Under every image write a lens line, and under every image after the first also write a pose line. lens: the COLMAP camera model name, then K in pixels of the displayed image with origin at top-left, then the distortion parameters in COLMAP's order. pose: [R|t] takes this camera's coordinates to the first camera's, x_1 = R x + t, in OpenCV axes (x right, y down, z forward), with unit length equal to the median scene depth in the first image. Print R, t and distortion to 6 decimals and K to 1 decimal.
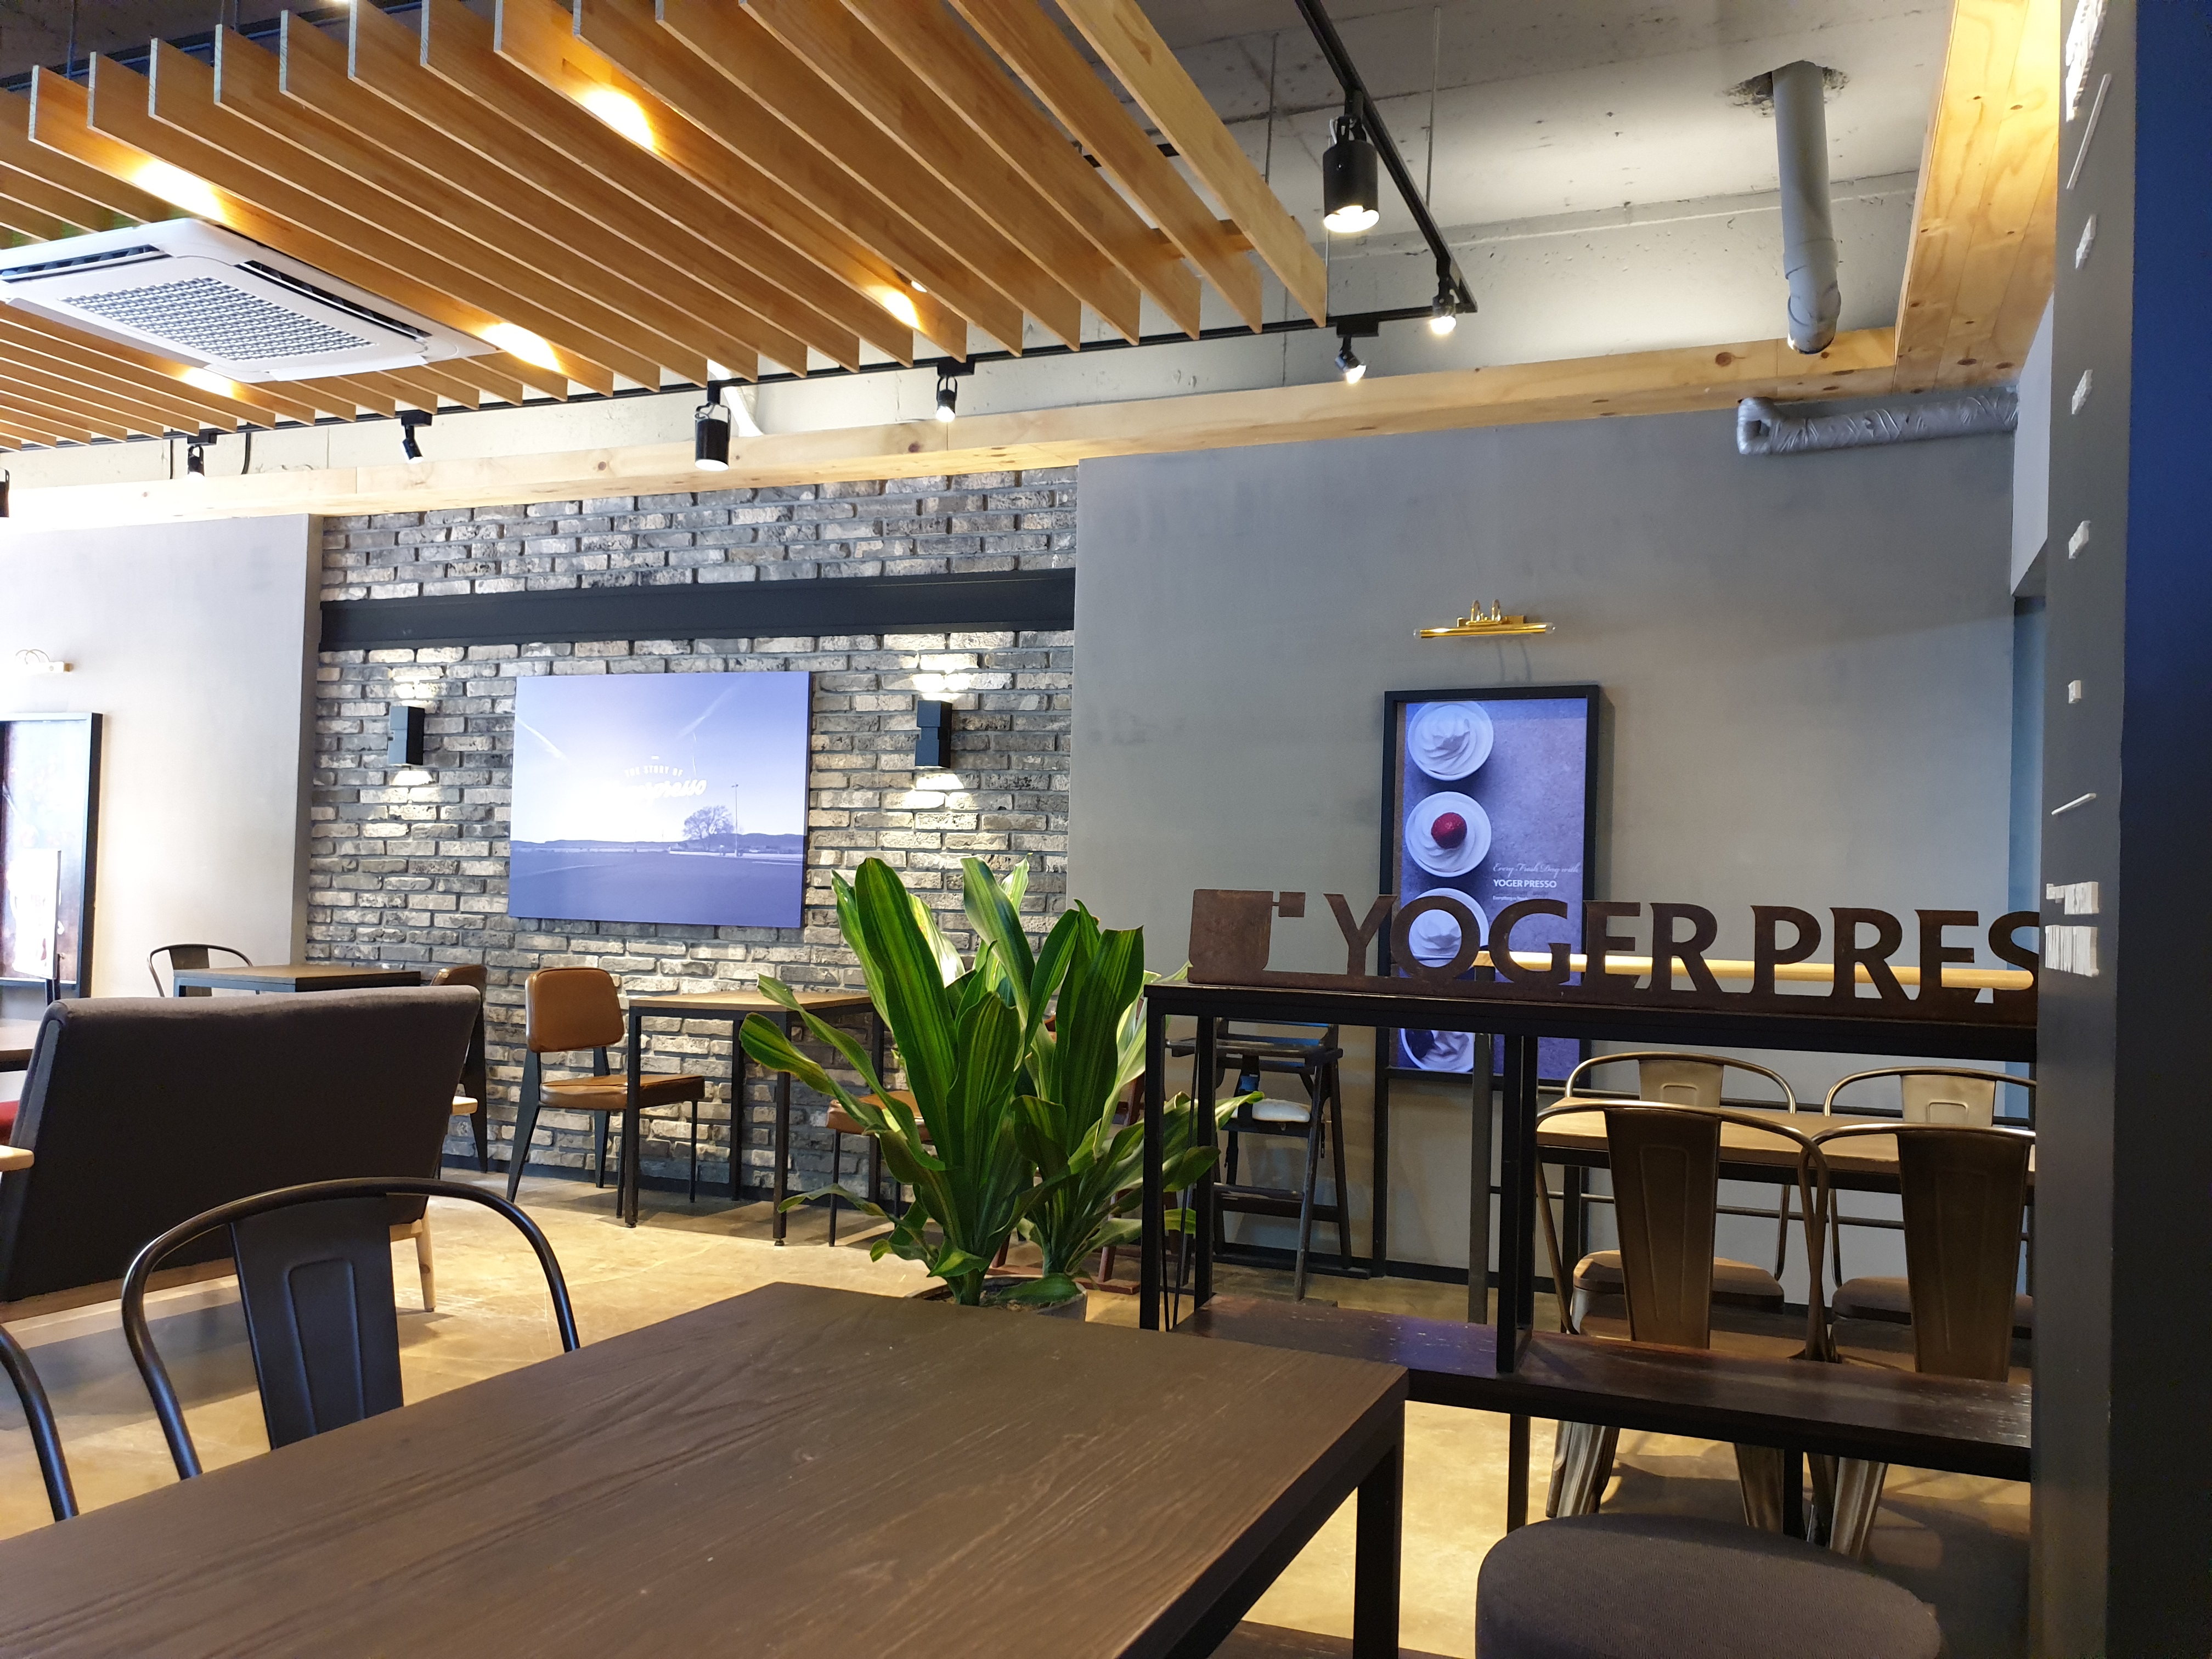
lens RADIAL K [[1711.3, 0, 1112.3], [0, 1711.3, 926.4], [0, 0, 1]] dist [-0.006317, -0.010839]
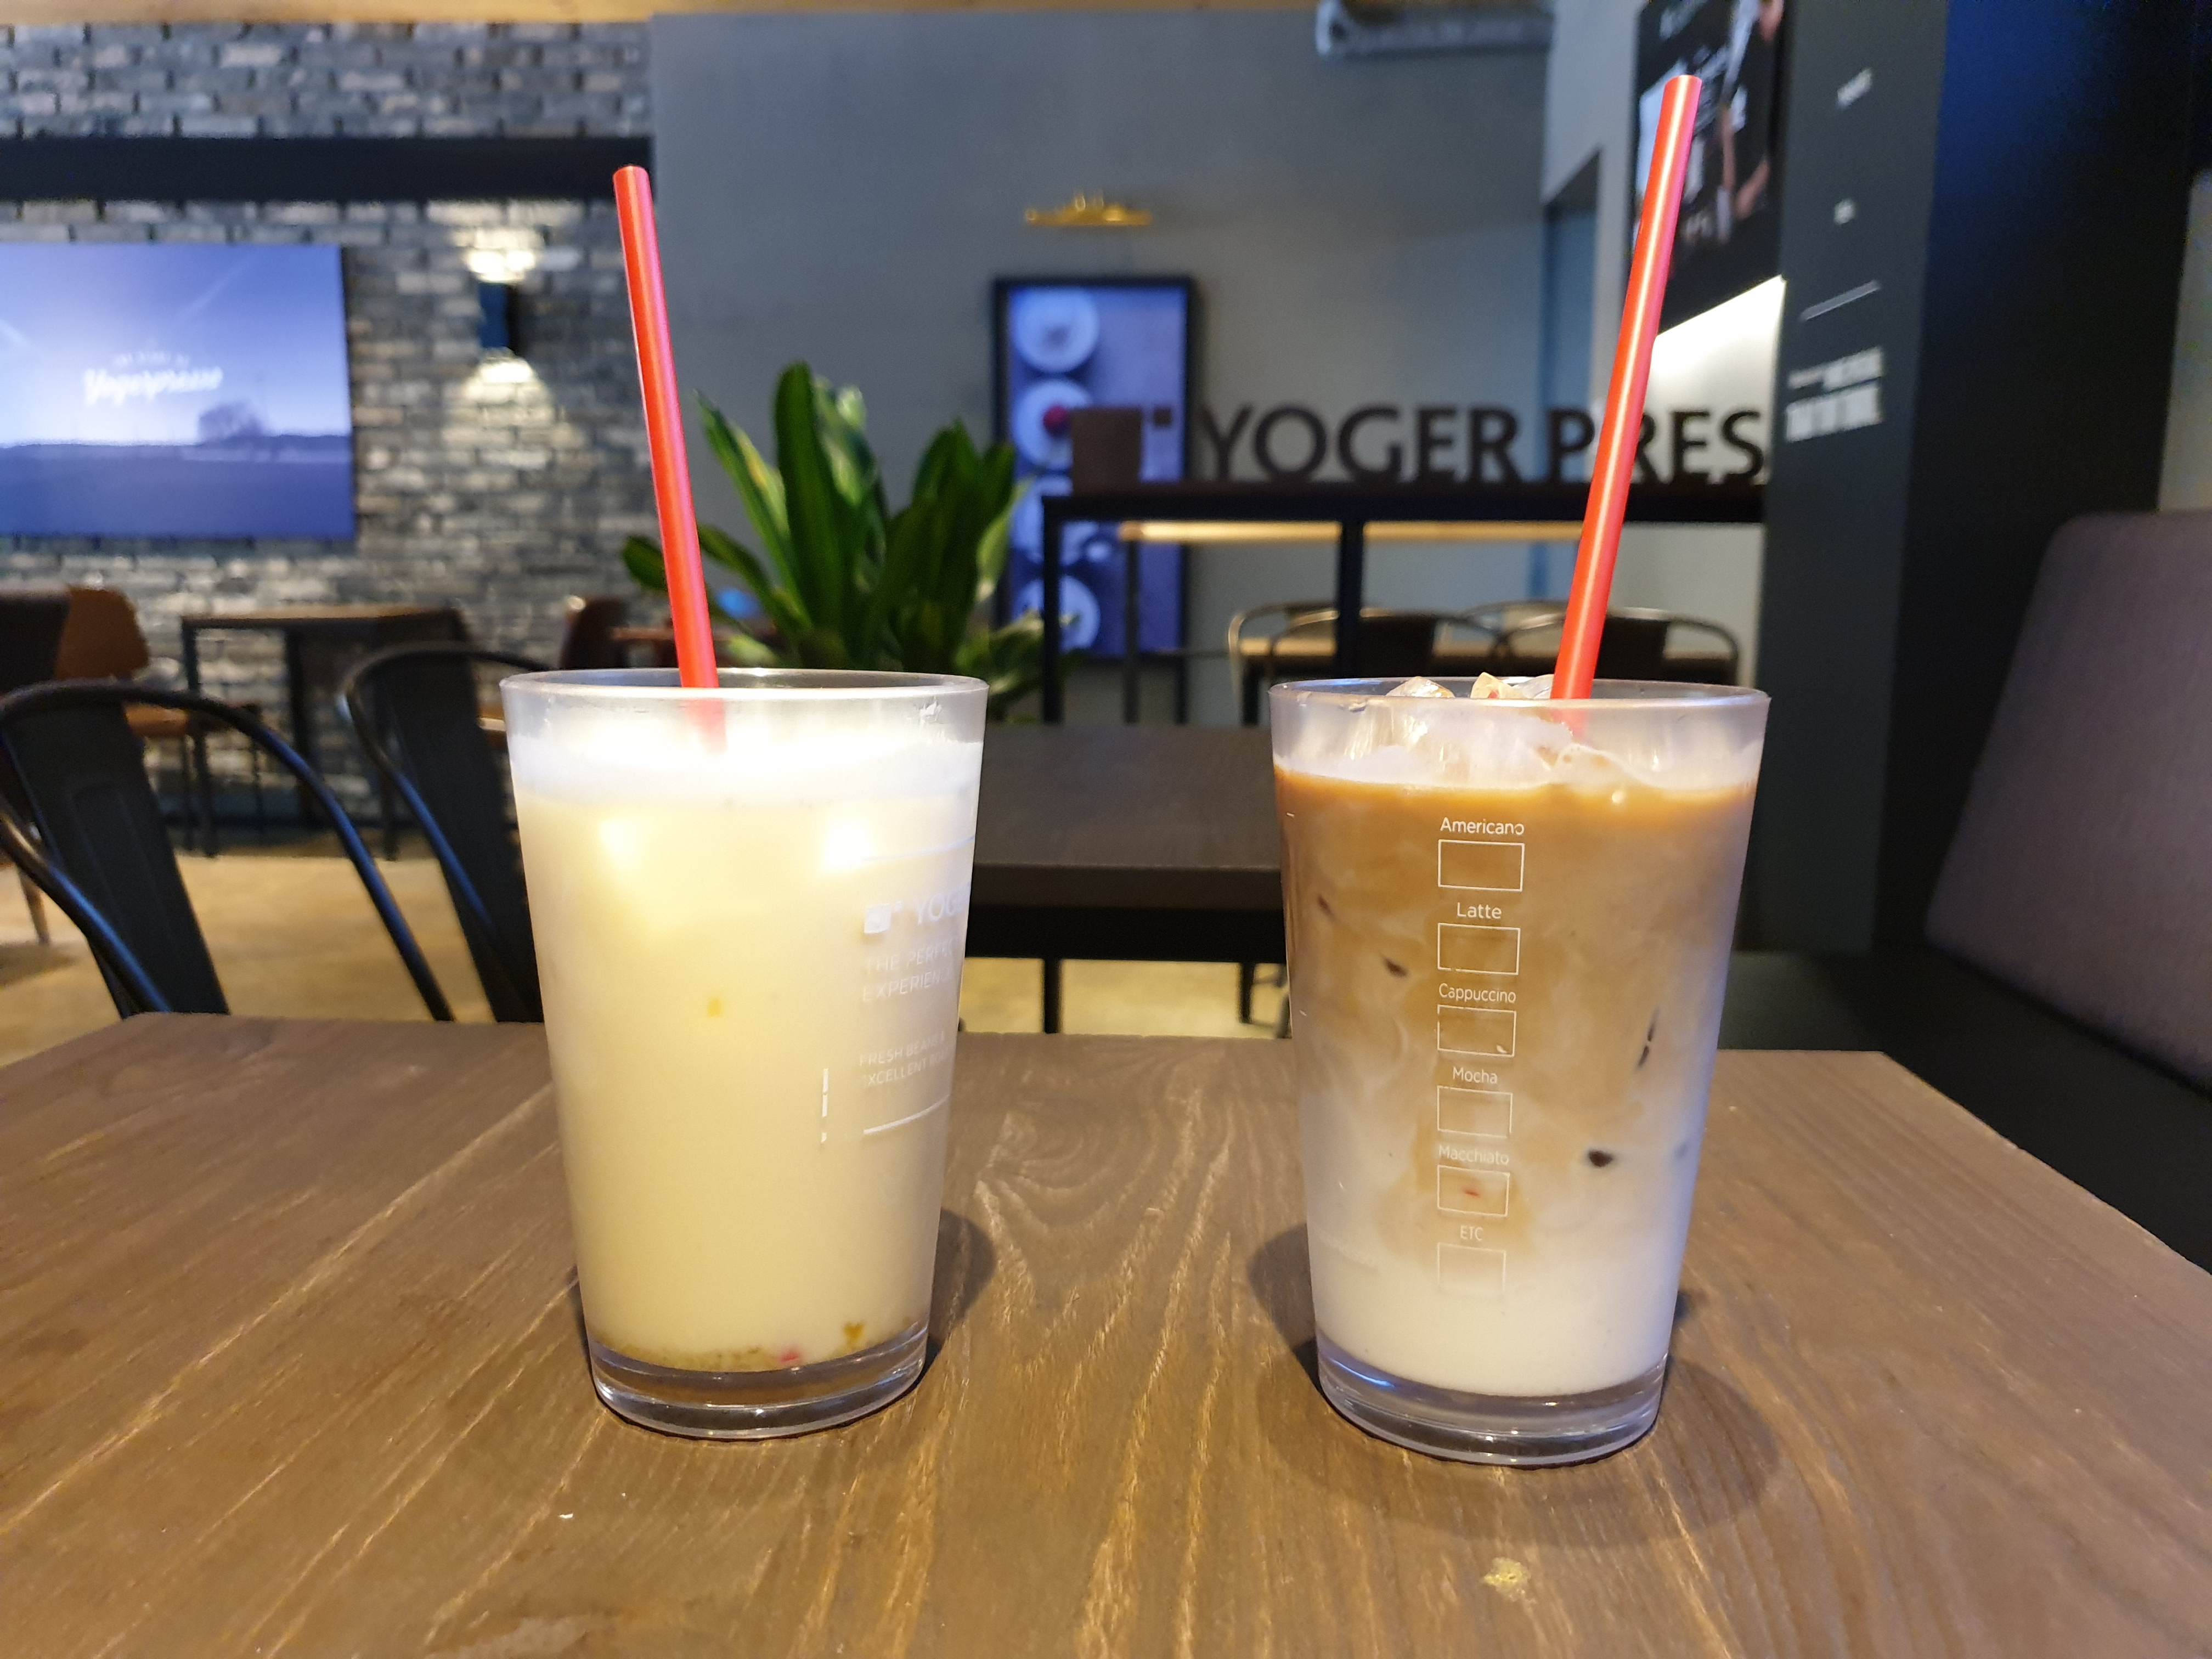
lens RADIAL K [[1711.3, 0, 1112.3], [0, 1711.3, 926.4], [0, 0, 1]] dist [-0.006317, -0.010839]
pose [[0.942248, -0.087811, 0.323199, -0.114841], [0.022584, 0.979479, 0.200277, 0.032534], [-0.334153, -0.181411, 0.924895, -0.035141]]
